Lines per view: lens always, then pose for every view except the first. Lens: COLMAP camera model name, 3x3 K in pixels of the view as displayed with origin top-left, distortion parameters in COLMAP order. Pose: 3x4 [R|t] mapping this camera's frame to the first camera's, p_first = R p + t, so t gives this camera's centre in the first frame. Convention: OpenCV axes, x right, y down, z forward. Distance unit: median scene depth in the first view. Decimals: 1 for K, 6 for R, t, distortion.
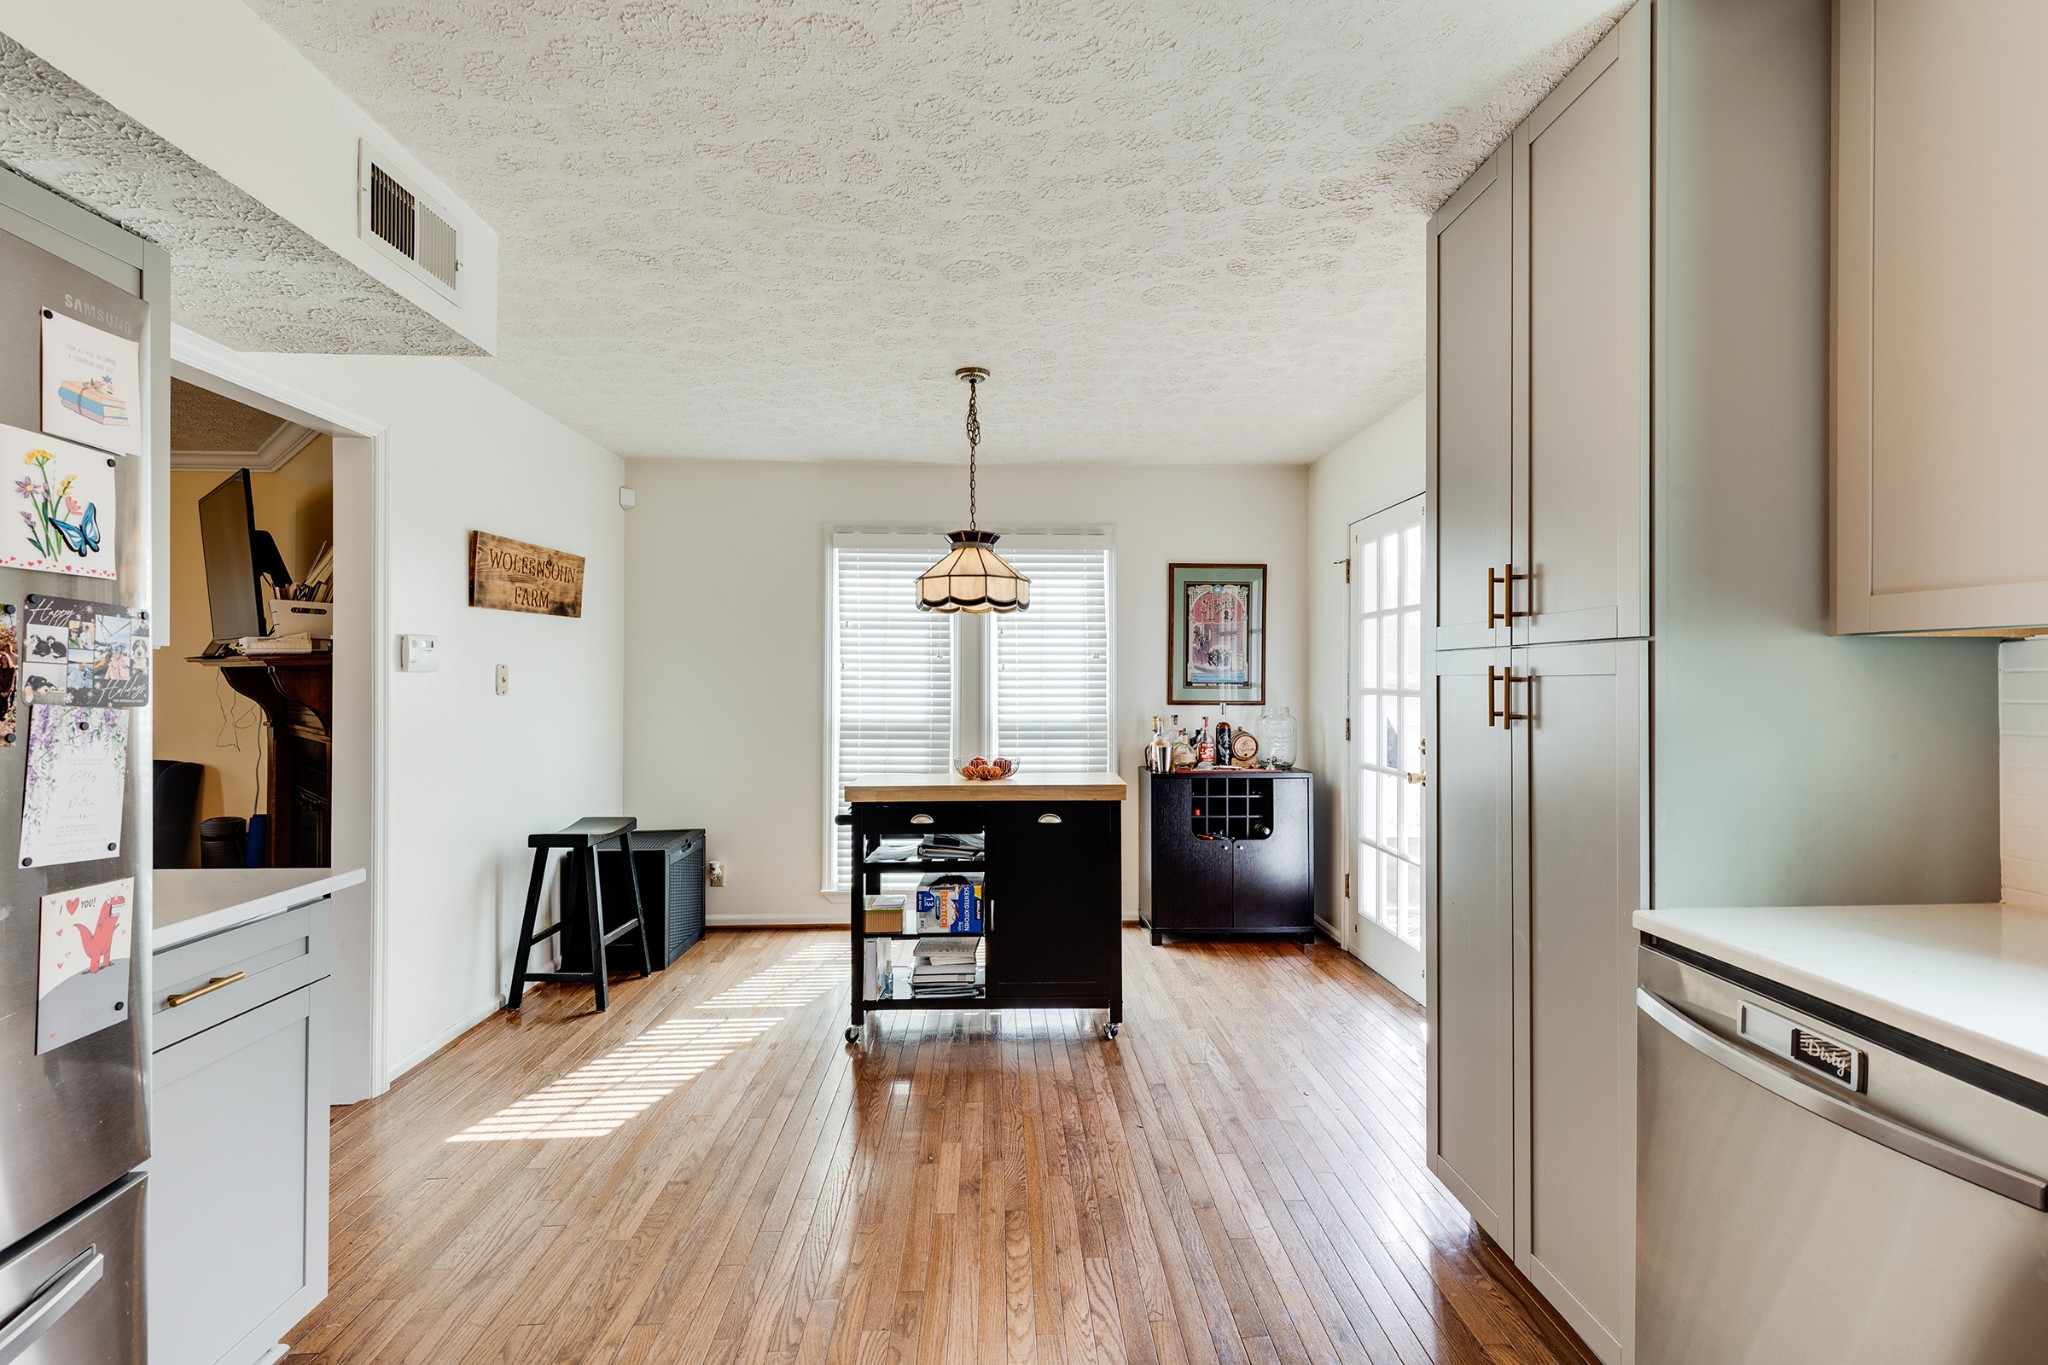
lens RADIAL K [[940.0, 0, 1024.0], [0, 940.0, 682.5], [0, 0, 1]] dist [0.003157, -0.000365]
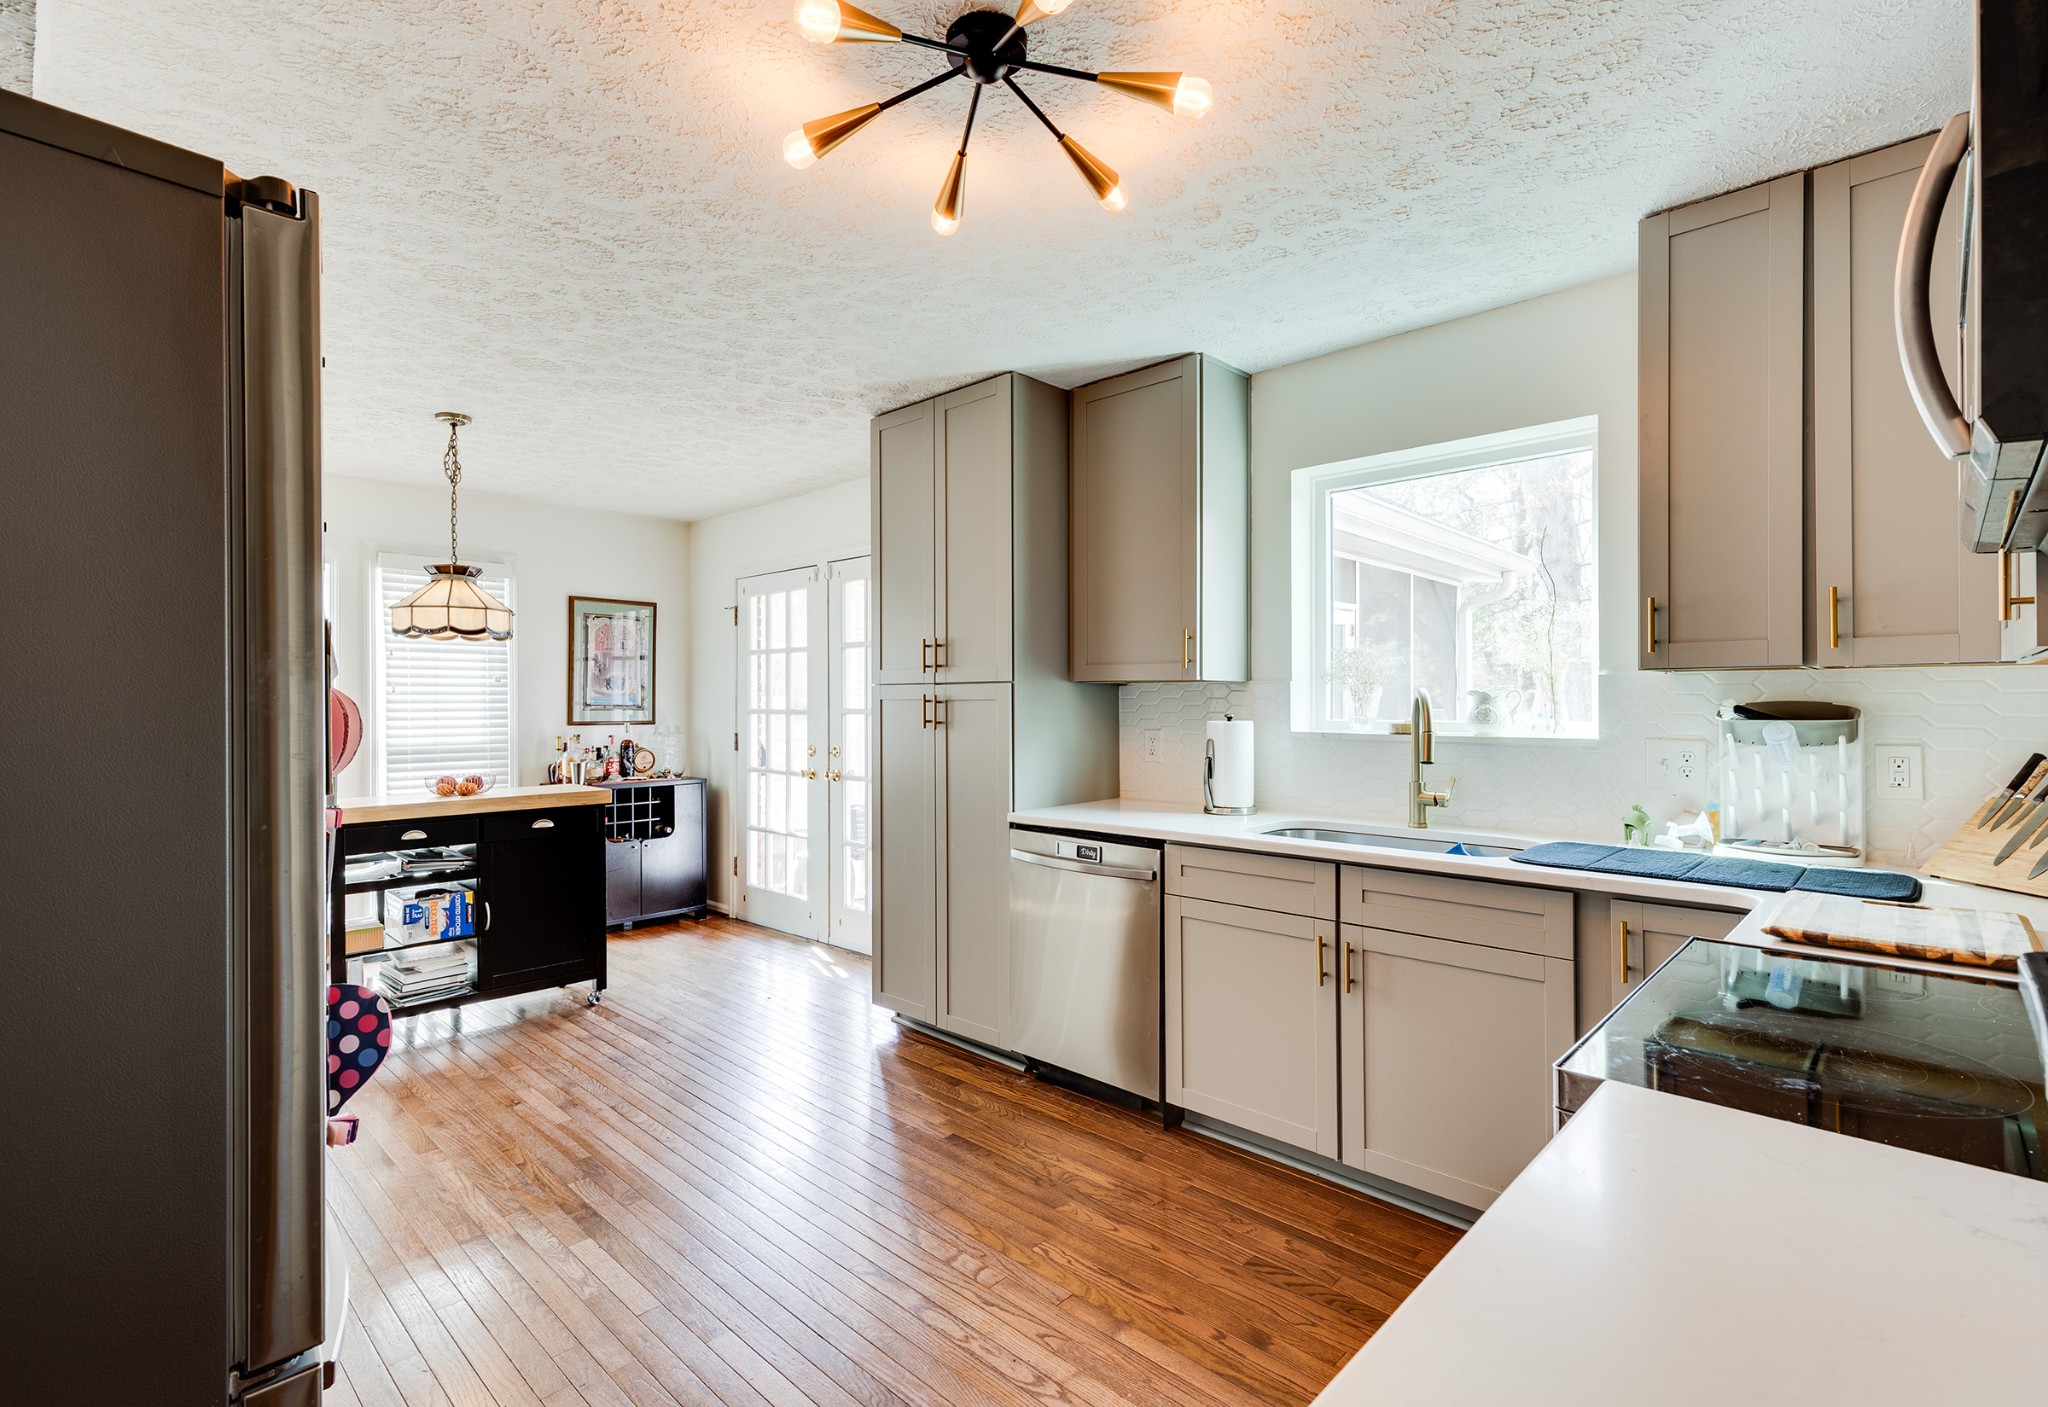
lens RADIAL K [[960.6, 0, 1024.0], [0, 960.6, 703.5], [0, 0, 1]] dist [0.000548, -0.000001]
pose [[0.714823, -0.002290, 0.699302, -0.361055], [0.003566, 0.999994, -0.000370, 0.000771], [-0.699296, 0.002758, 0.714827, -0.241712]]
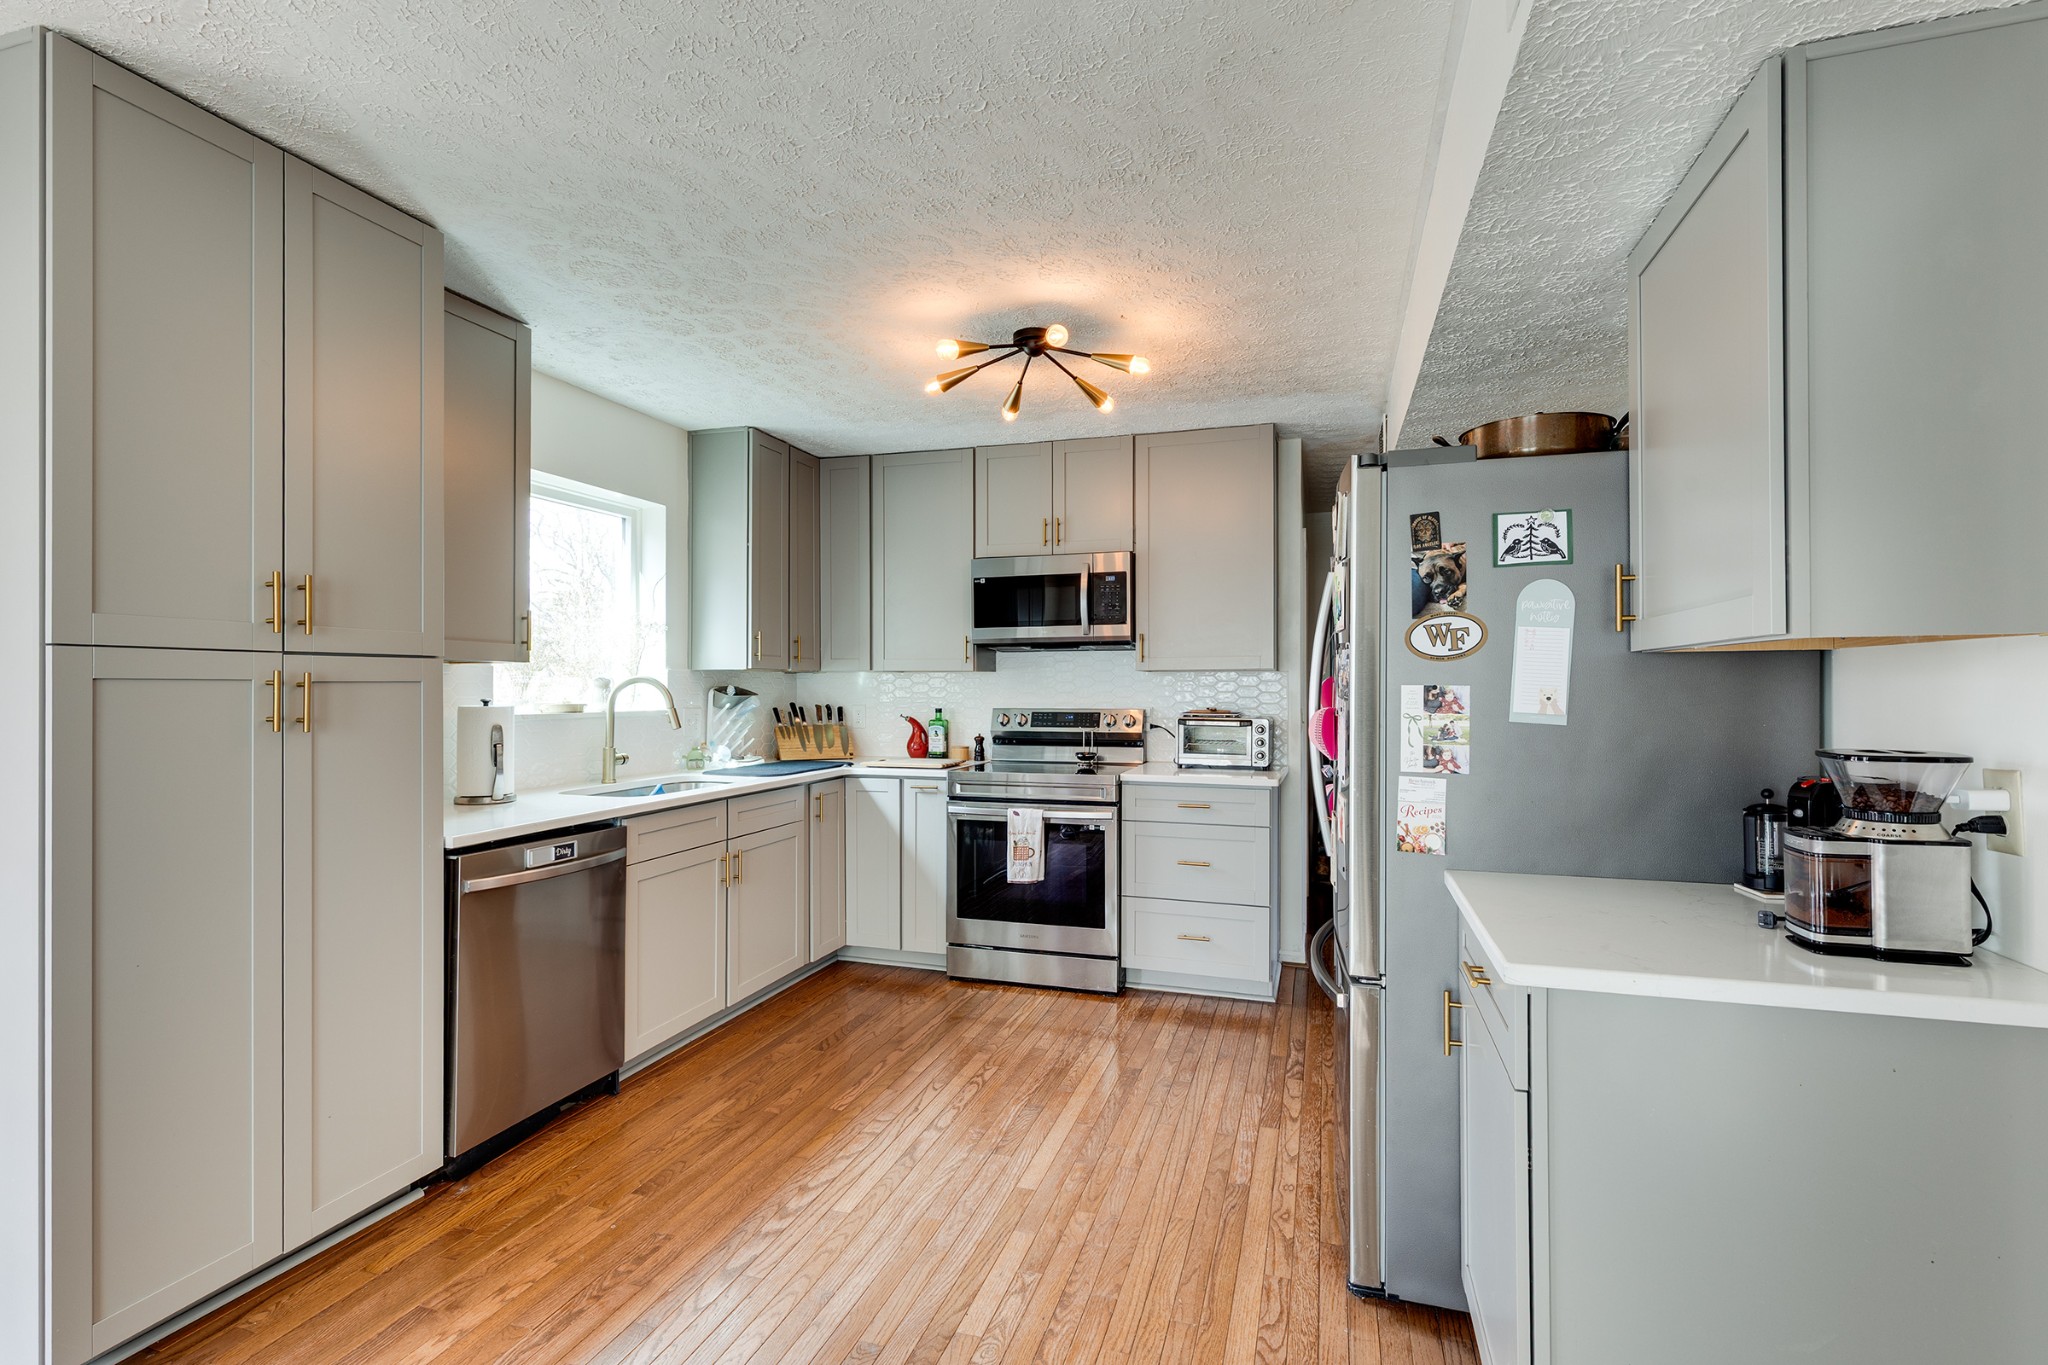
lens RADIAL K [[940.0, 0, 1024.0], [0, 940.0, 682.5], [0, 0, 1]] dist [0.003157, -0.000365]
pose [[-0.940695, 0.002193, 0.339247, -0.331161], [0.002016, 0.999998, -0.000874, -0.001894], [-0.339249, -0.000138, -0.940697, 0.952975]]
